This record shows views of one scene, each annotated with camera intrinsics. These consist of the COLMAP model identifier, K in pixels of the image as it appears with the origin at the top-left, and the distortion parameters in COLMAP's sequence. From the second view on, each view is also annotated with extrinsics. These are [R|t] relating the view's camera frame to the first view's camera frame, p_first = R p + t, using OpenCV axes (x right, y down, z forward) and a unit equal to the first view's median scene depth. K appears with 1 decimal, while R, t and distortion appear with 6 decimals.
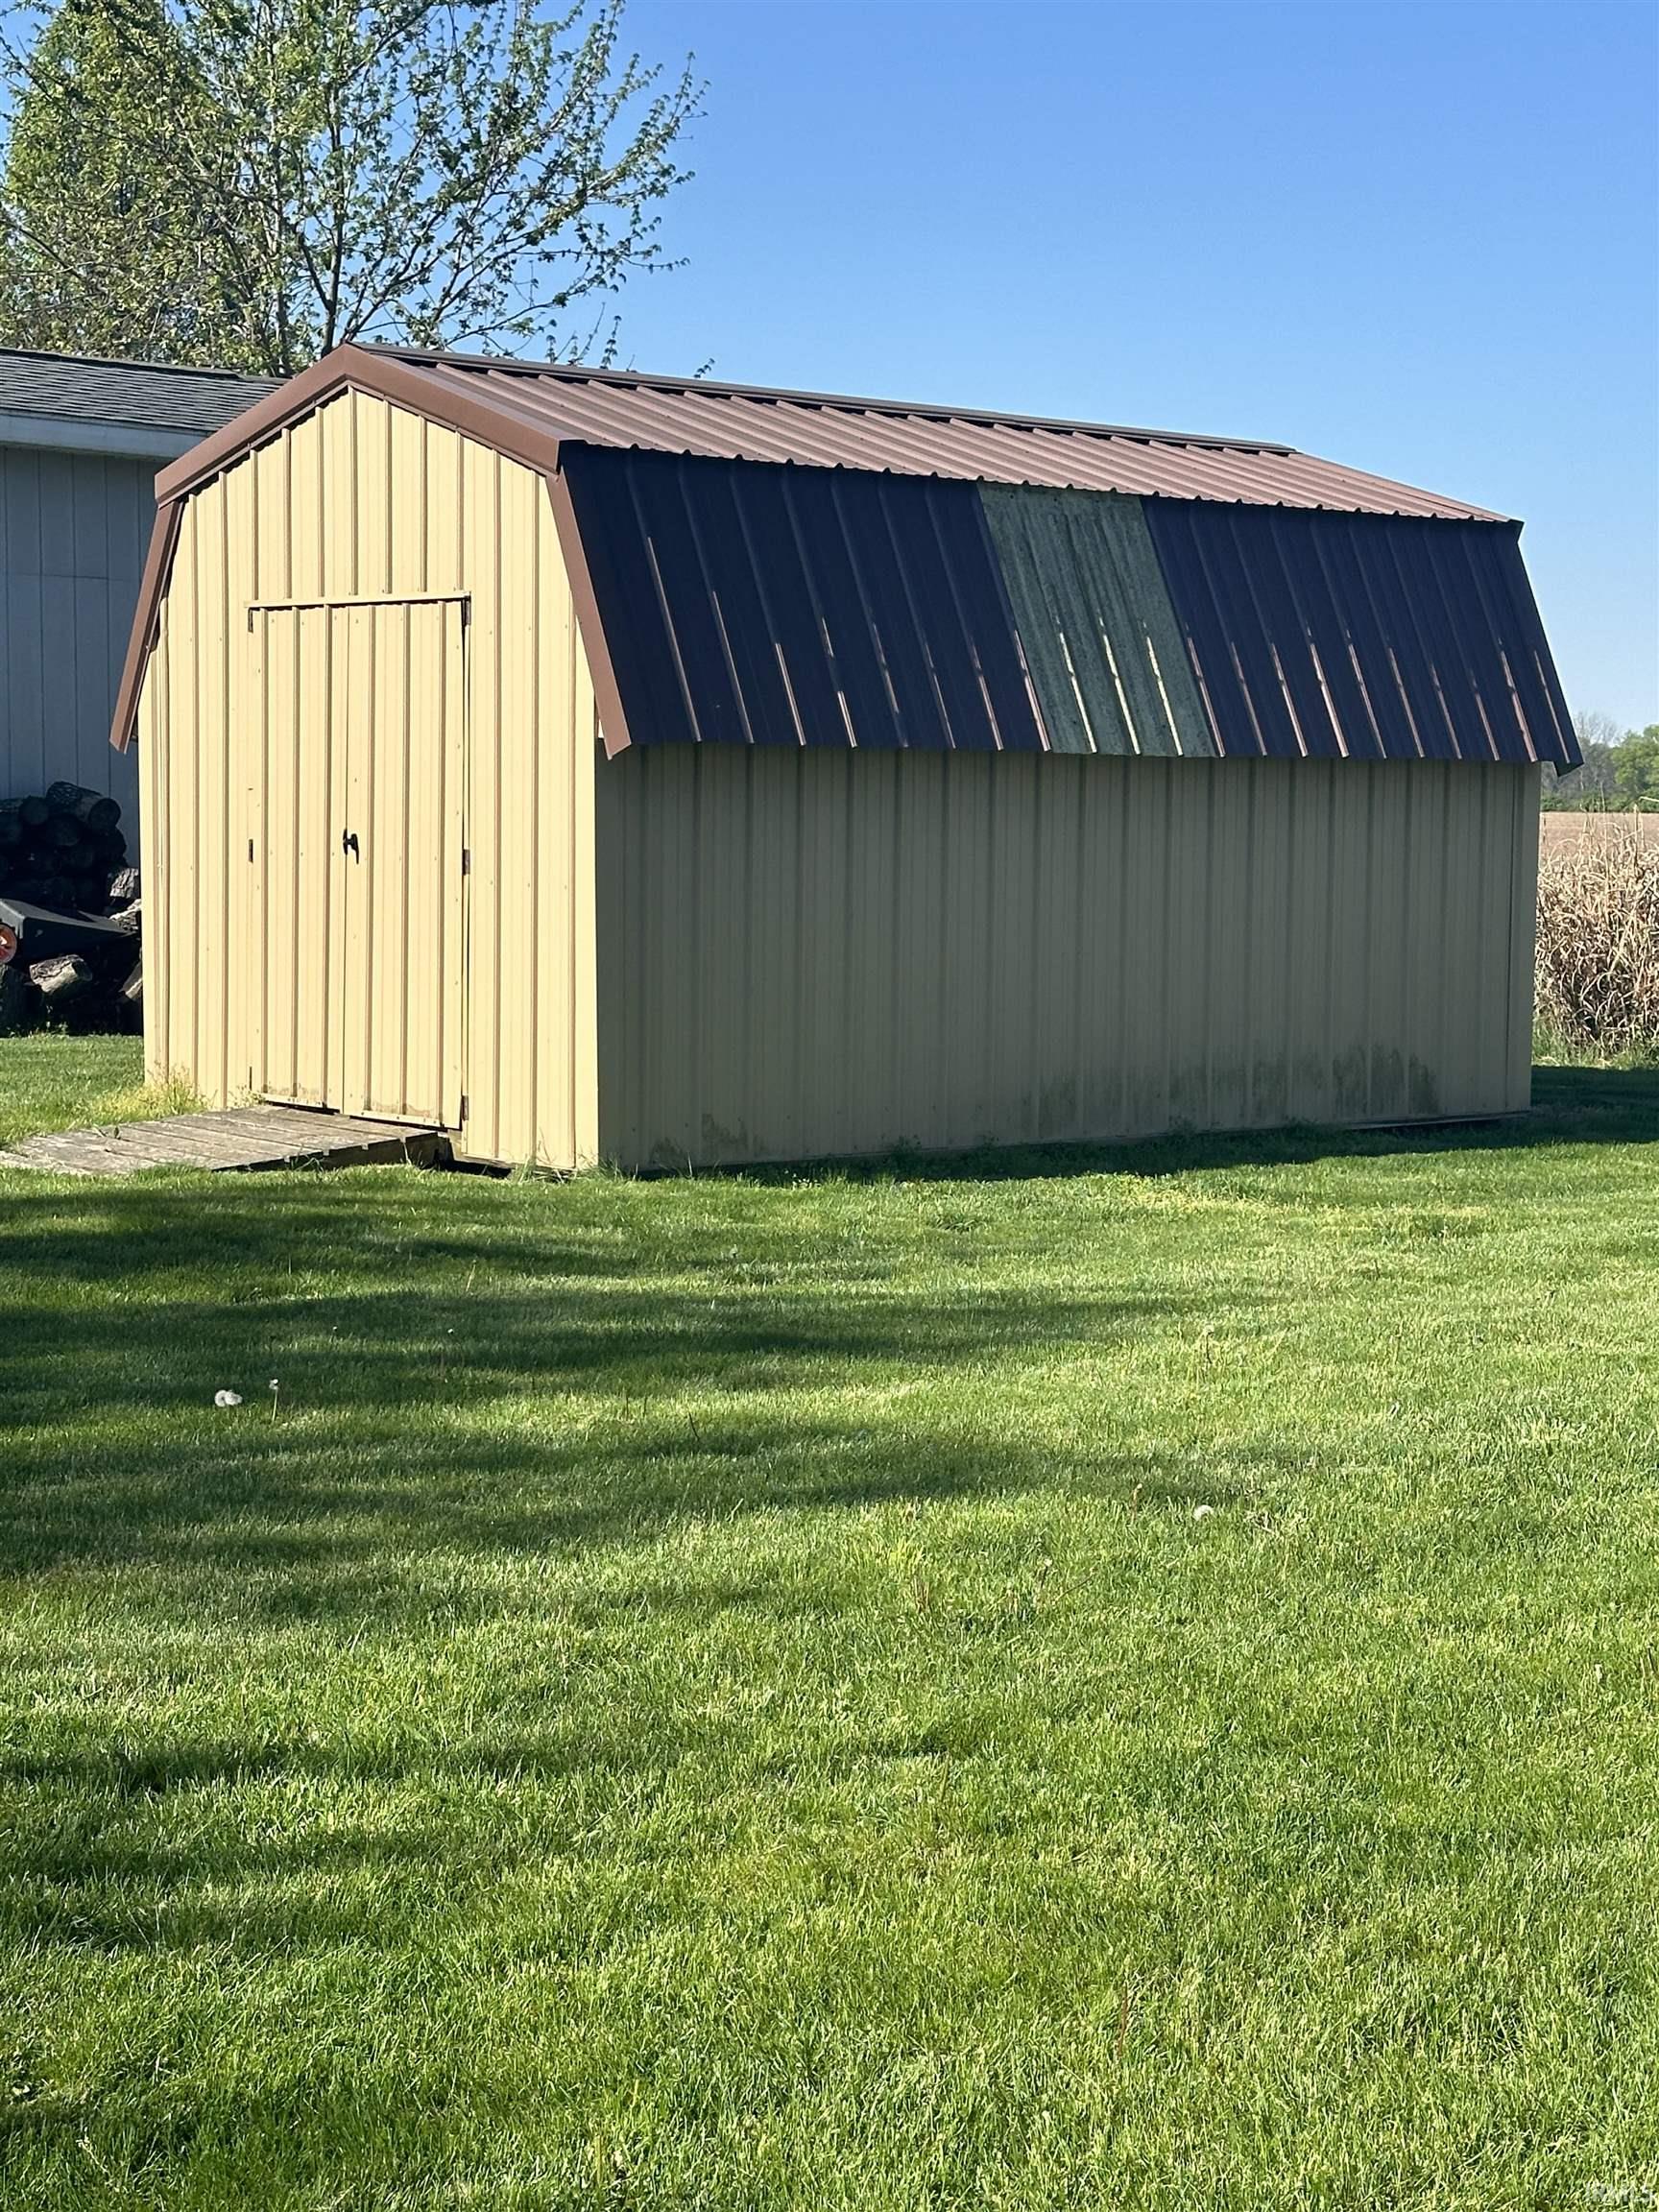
lens RADIAL K [[3737.1, 0, 831.4], [0, 3737.1, 1105.1], [0, 0, 1]] dist [0.061295, 0.000000]
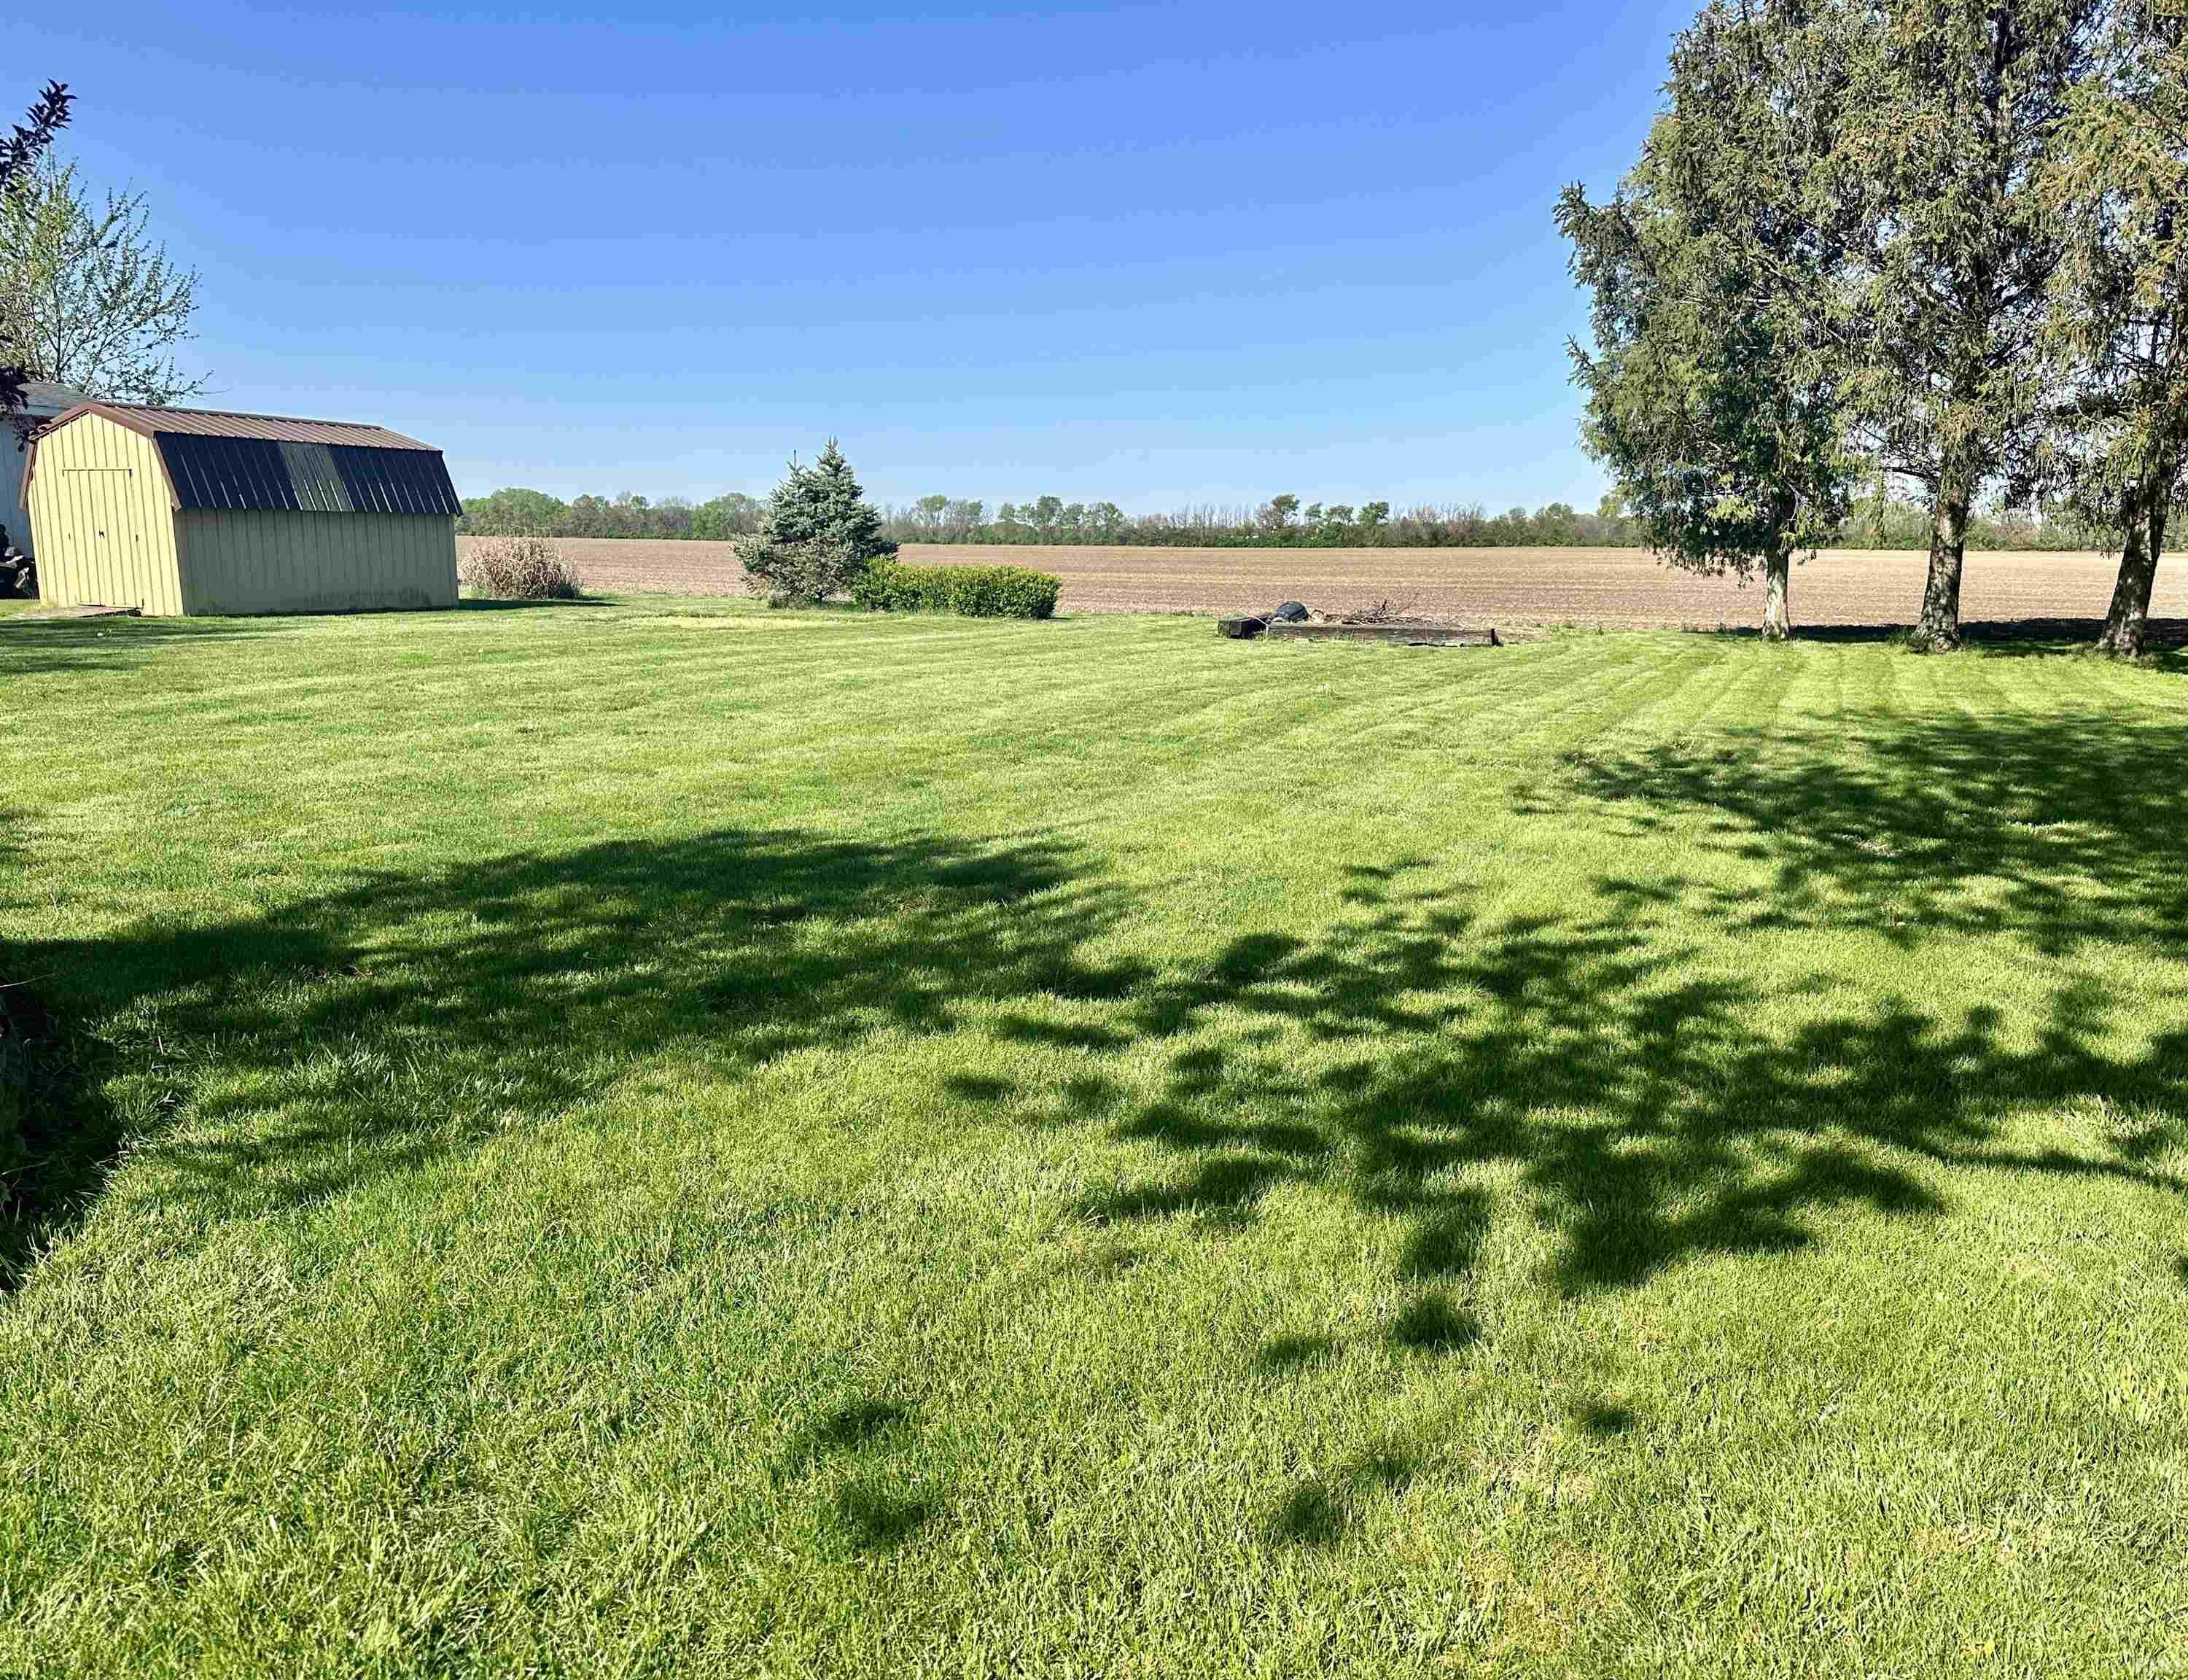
lens RADIAL K [[1639.4, 0, 1081.6], [0, 1639.4, 839.0], [0, 0, 1]] dist [0.031282, -0.015250]
pose [[0.912432, -0.079928, 0.401348, 0.078522], [0.037465, 0.992937, 0.112569, 0.084400], [-0.407510, -0.087675, 0.908982, -0.942439]]
